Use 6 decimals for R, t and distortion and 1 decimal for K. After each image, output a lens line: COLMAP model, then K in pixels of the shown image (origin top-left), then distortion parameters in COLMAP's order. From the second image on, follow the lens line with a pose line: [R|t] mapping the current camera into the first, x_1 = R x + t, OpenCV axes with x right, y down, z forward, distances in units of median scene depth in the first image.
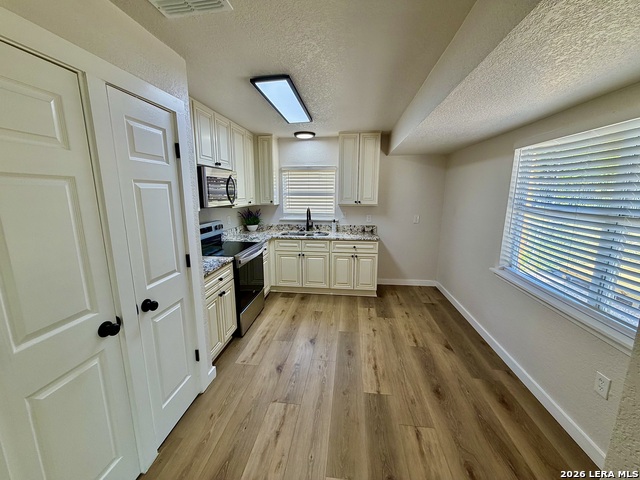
lens RADIAL K [[255.0, 0, 320.0], [0, 255.0, 240.0], [0, 0, 1]] dist [-0.001483, -0.000191]
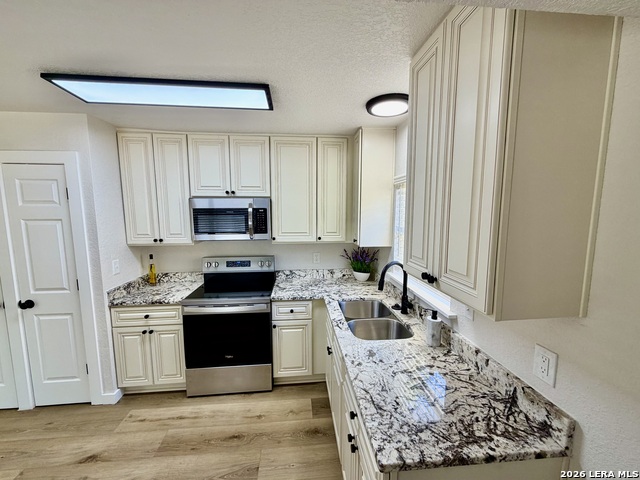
lens RADIAL K [[255.0, 0, 320.0], [0, 255.0, 240.0], [0, 0, 1]] dist [-0.001483, -0.000191]
pose [[0.212959, 0.109697, -0.970884, 0.408115], [-0.179932, 0.981086, 0.071382, -0.197534], [0.960350, 0.159492, 0.228669, 0.864464]]
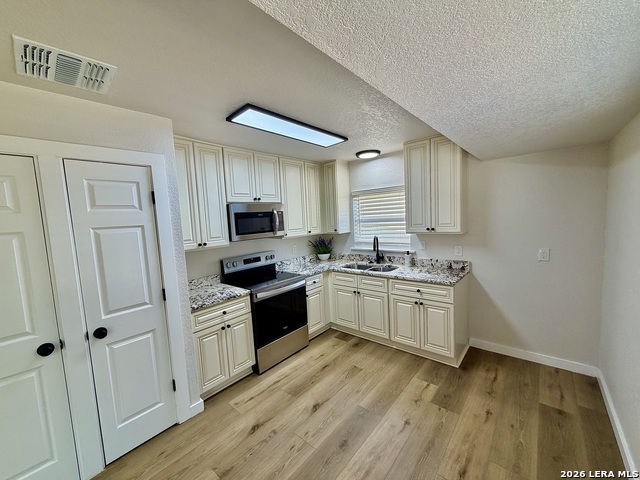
lens RADIAL K [[255.0, 0, 320.0], [0, 255.0, 240.0], [0, 0, 1]] dist [-0.001483, -0.000191]
pose [[0.825442, 0.005238, -0.564463, 0.319237], [-0.050474, 0.996636, -0.064563, -0.056710], [0.562226, 0.081783, 0.822930, 0.223002]]
